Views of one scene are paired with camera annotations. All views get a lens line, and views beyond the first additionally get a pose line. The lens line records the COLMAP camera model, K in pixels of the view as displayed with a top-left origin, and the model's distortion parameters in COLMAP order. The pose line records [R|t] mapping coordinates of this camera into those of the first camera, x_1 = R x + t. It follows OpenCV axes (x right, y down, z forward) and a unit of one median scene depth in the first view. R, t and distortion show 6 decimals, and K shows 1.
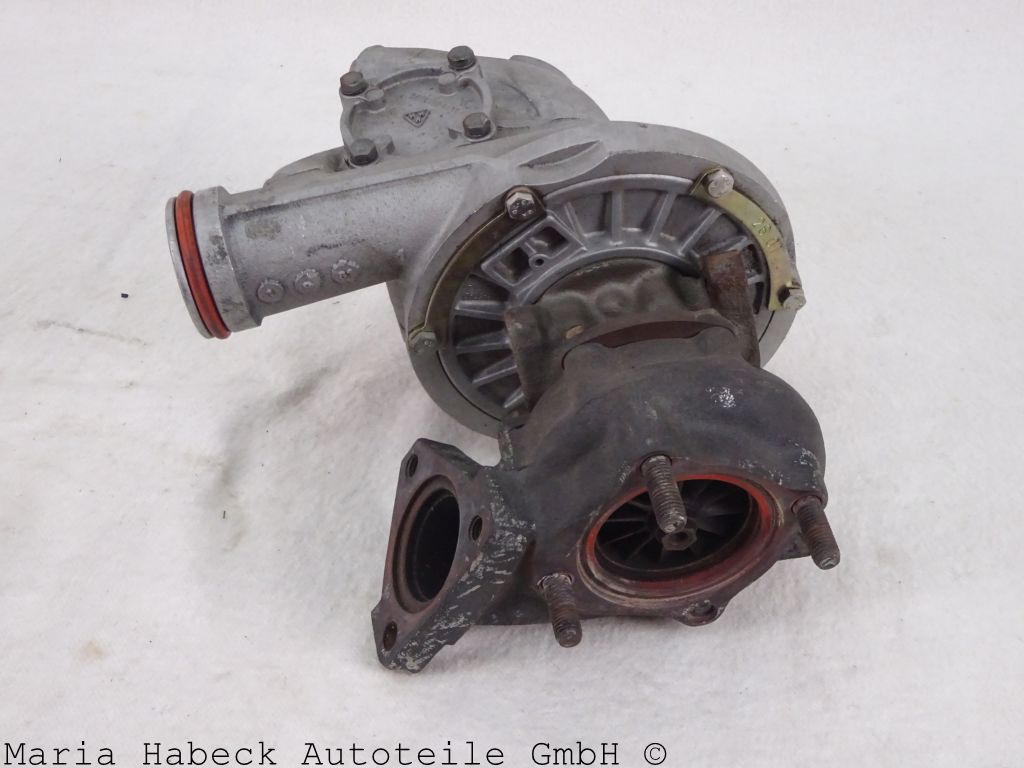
lens RADIAL K [[1652.6, 0, 512.0], [0, 1652.6, 384.0], [0, 0, 1]] dist [-0.116227, -0.020841]
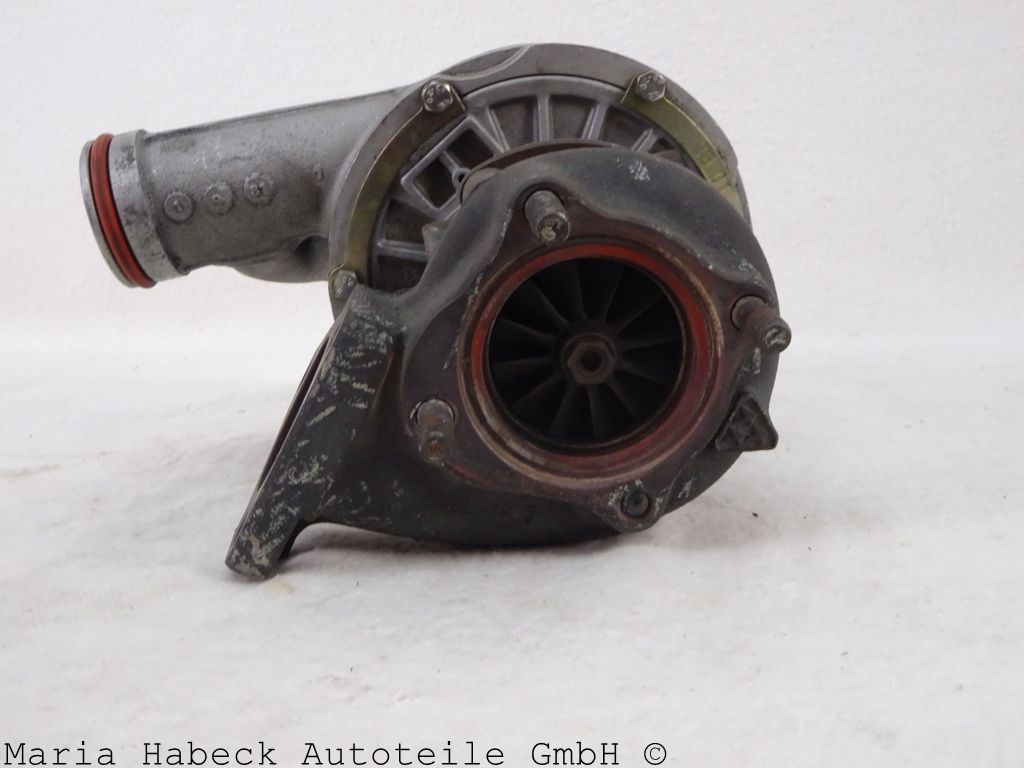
lens RADIAL K [[1194.8, 0, 526.6], [0, 1194.8, 385.9], [0, 0, 1]] dist [-0.023445, -0.050175]
pose [[0.995602, -0.011943, -0.092922, 0.116592], [-0.031244, 0.892732, -0.449503, 0.341891], [0.088323, 0.450429, 0.888433, 0.461501]]
